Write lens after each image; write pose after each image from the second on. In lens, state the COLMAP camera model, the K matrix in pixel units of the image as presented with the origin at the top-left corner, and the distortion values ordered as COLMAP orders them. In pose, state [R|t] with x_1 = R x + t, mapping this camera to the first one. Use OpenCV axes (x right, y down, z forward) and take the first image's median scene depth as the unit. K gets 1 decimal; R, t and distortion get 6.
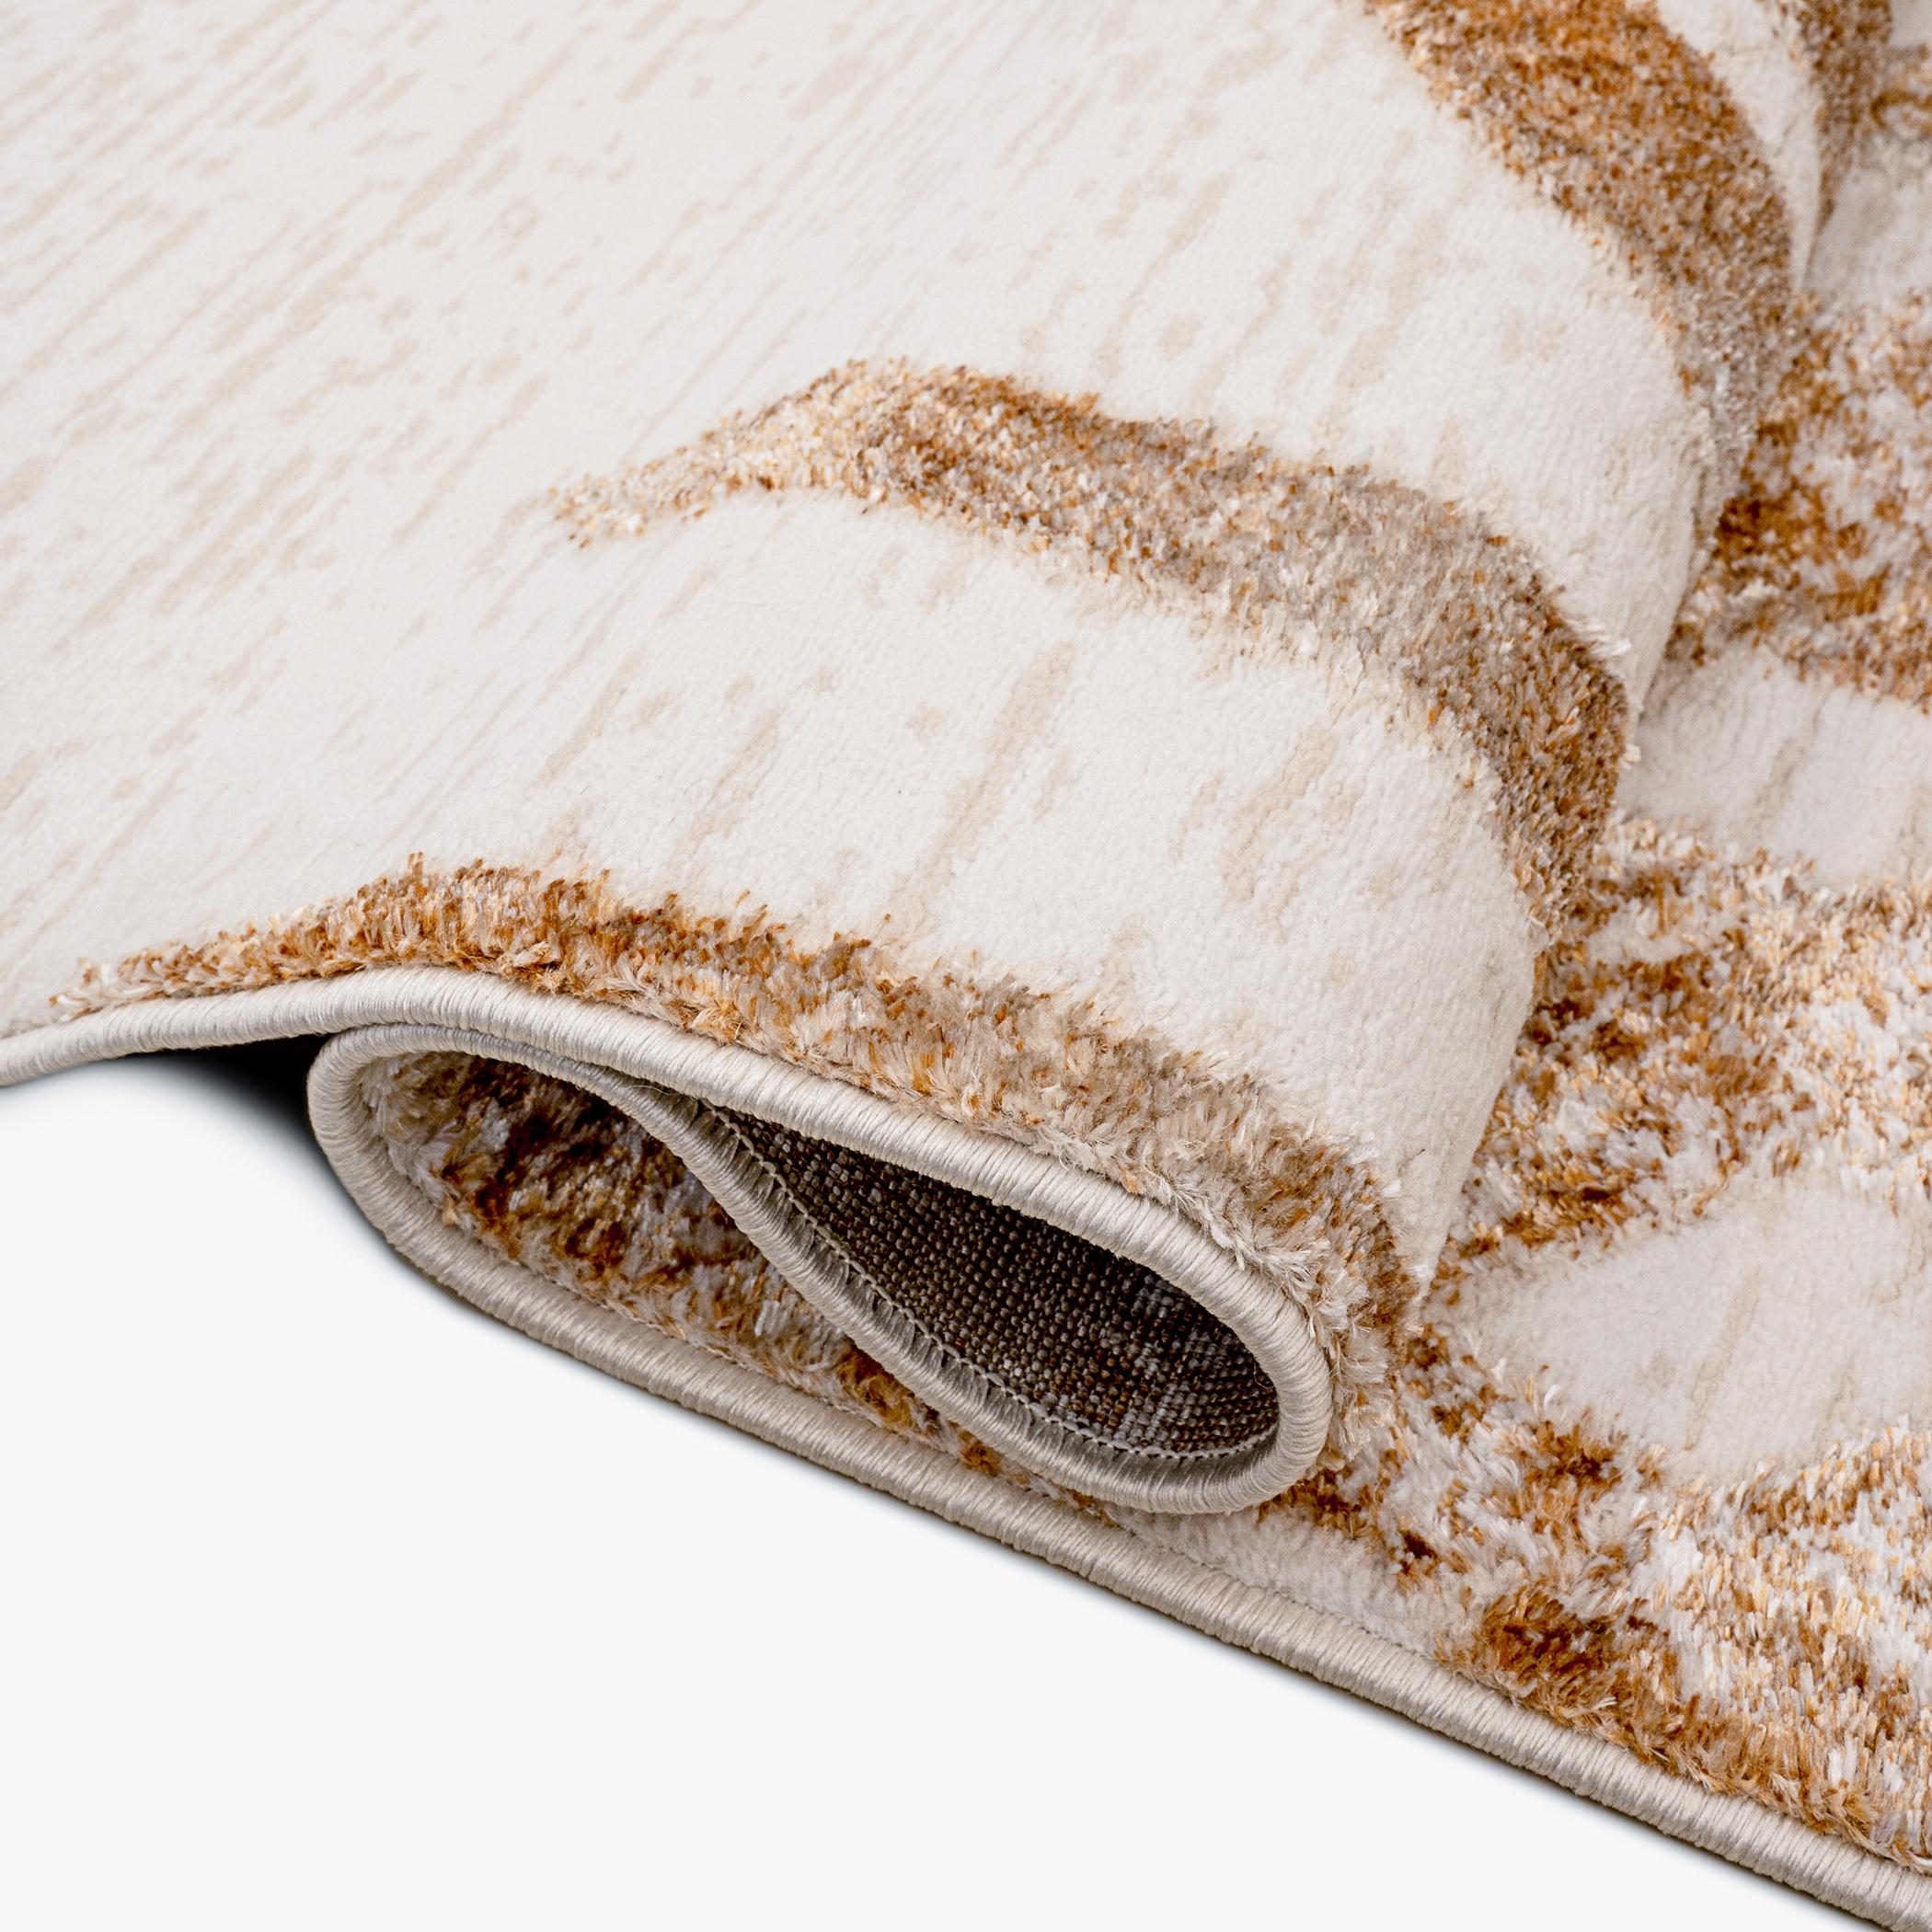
lens RADIAL K [[2464.9, 0, 966.2], [0, 2464.9, 1048.8], [0, 0, 1]] dist [0.011235, -0.059952]
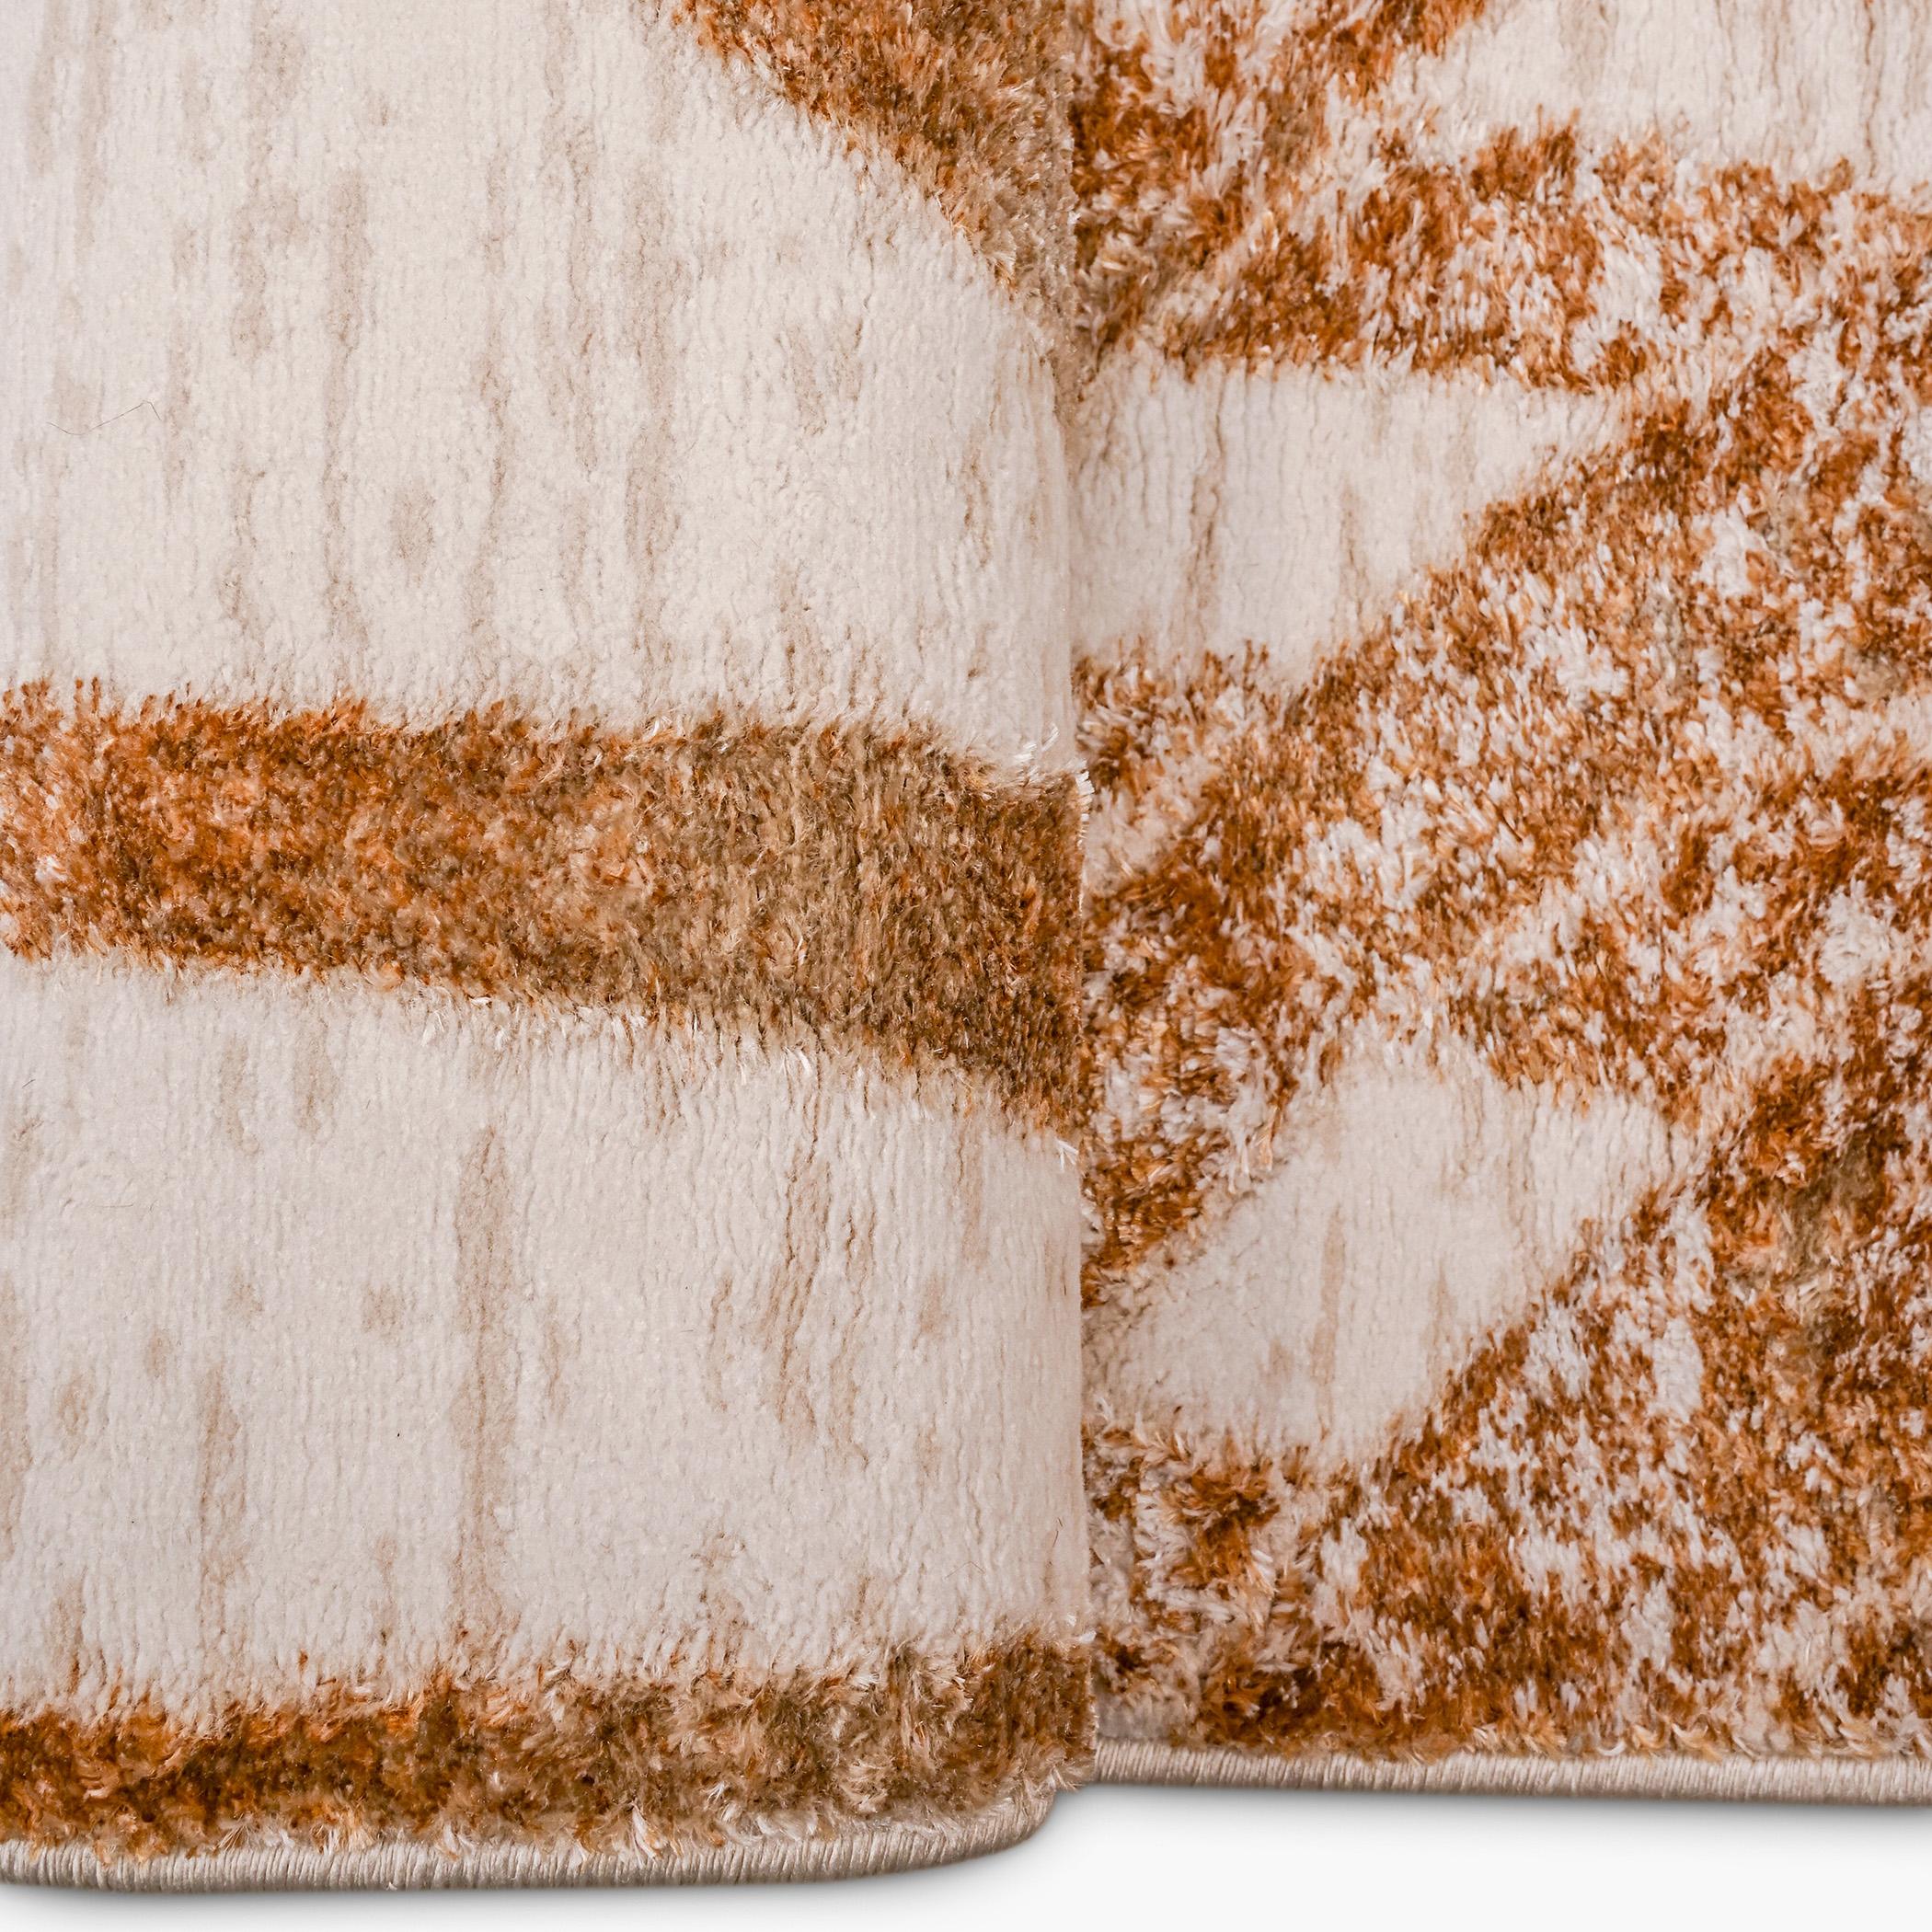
lens RADIAL K [[2464.9, 0, 966.2], [0, 2464.9, 1048.8], [0, 0, 1]] dist [0.011235, -0.059952]
pose [[0.915873, -0.390978, 0.091175, 0.111738], [0.289109, 0.799888, 0.525924, -0.520355], [-0.278555, -0.455320, 0.845631, 0.210903]]
